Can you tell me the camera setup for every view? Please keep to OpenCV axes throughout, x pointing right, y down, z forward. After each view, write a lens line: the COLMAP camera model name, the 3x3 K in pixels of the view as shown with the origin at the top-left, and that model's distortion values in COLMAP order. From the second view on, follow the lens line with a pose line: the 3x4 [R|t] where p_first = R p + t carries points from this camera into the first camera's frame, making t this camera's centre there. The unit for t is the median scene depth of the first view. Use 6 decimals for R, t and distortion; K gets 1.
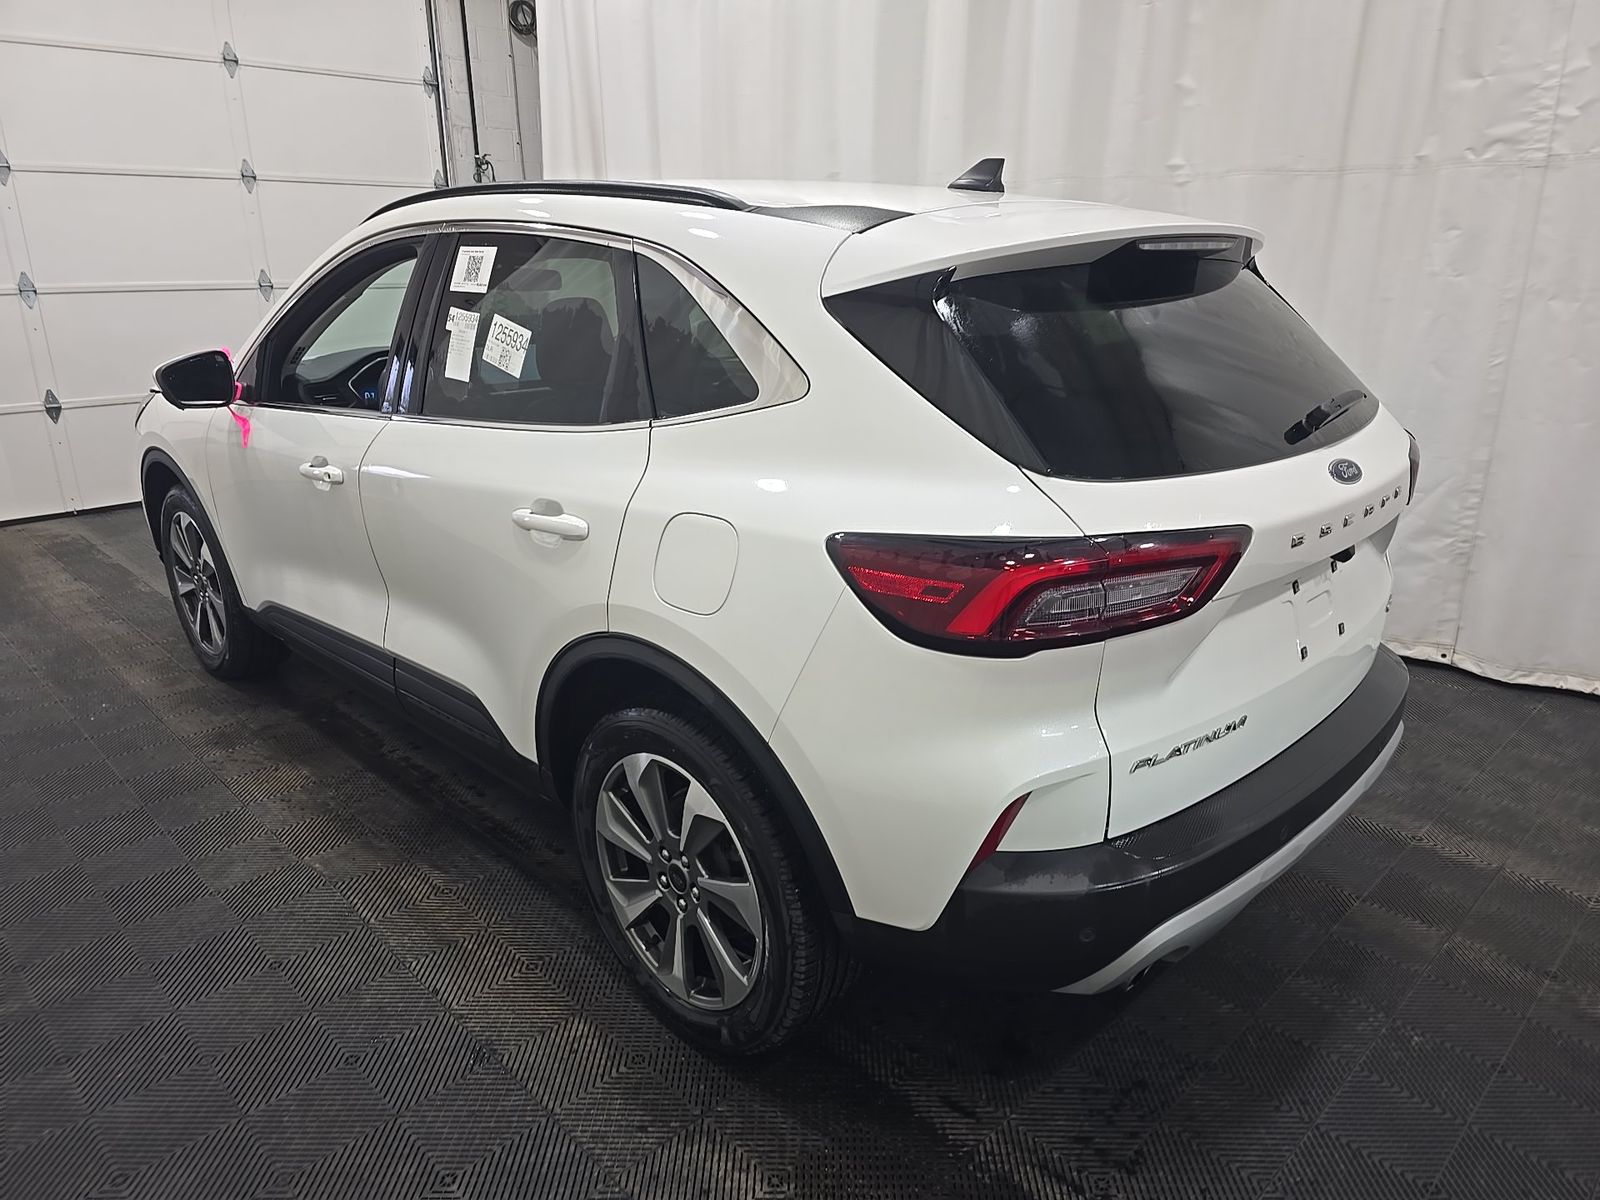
lens RADIAL K [[1076.2, 0, 800.0], [0, 1076.2, 600.0], [0, 0, 1]] dist [-0.033750, -0.002424]
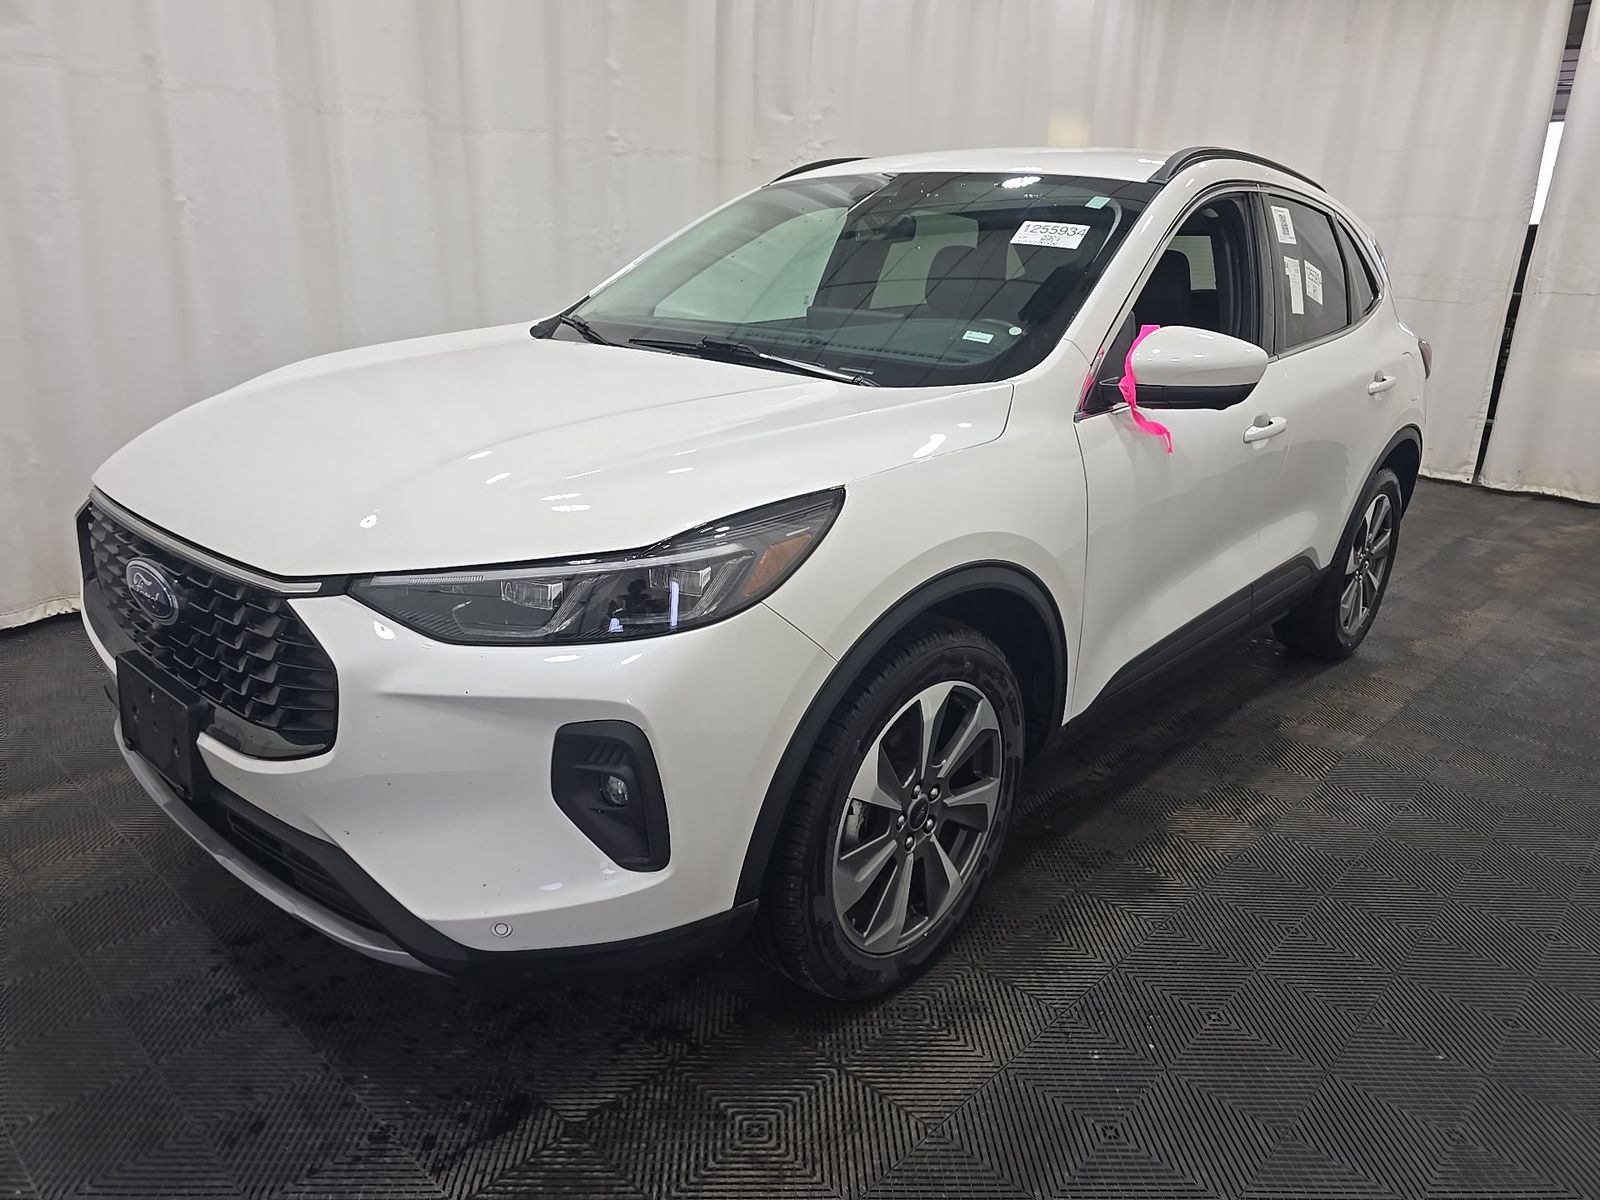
lens RADIAL K [[1076.2, 0, 800.0], [0, 1076.2, 600.0], [0, 0, 1]] dist [-0.033750, -0.002424]
pose [[-0.022244, -0.288247, 0.957298, -1.010175], [0.266769, 0.921105, 0.283548, -0.254917], [-0.963504, 0.261684, 0.056406, 0.997909]]
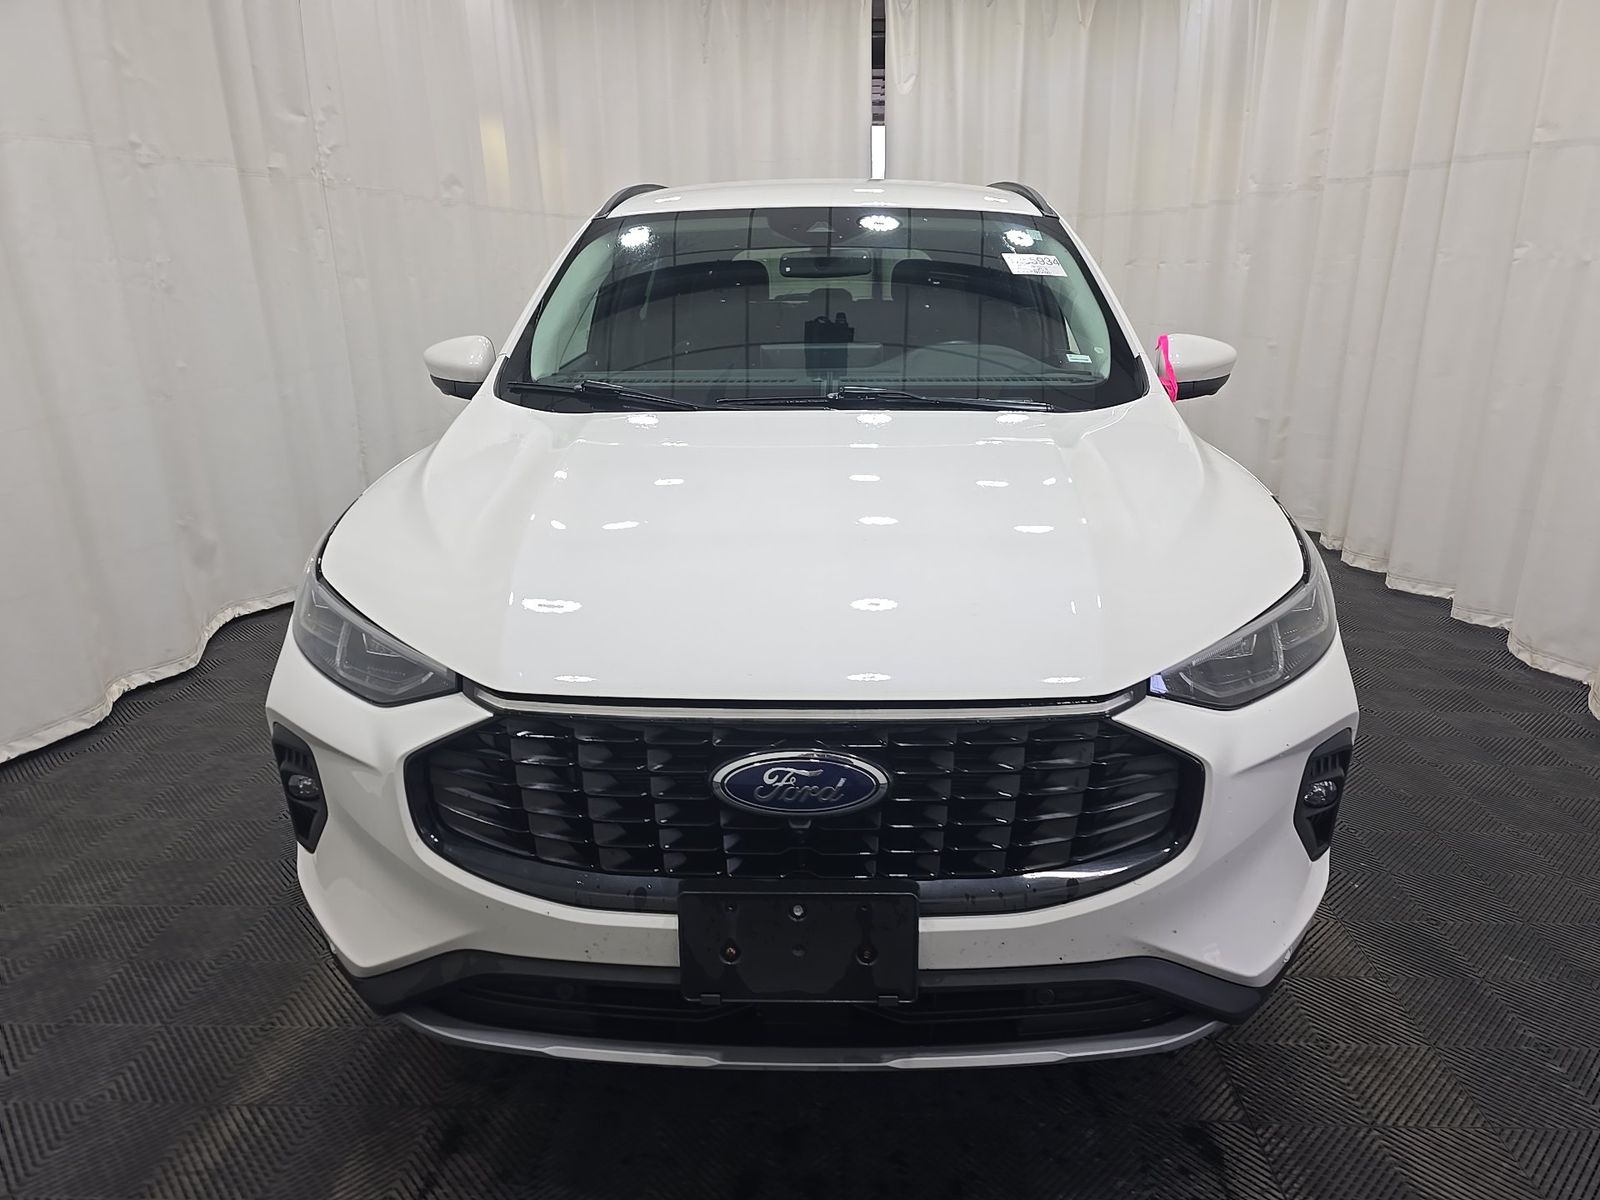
lens RADIAL K [[1083.3, 0, 800.0], [0, 1083.3, 600.0], [0, 0, 1]] dist [-0.010731, -0.003984]
pose [[-0.647865, -0.208020, 0.732802, -0.838162], [0.250032, 0.850624, 0.462518, -0.411850], [-0.719552, 0.482873, -0.499078, 1.407744]]
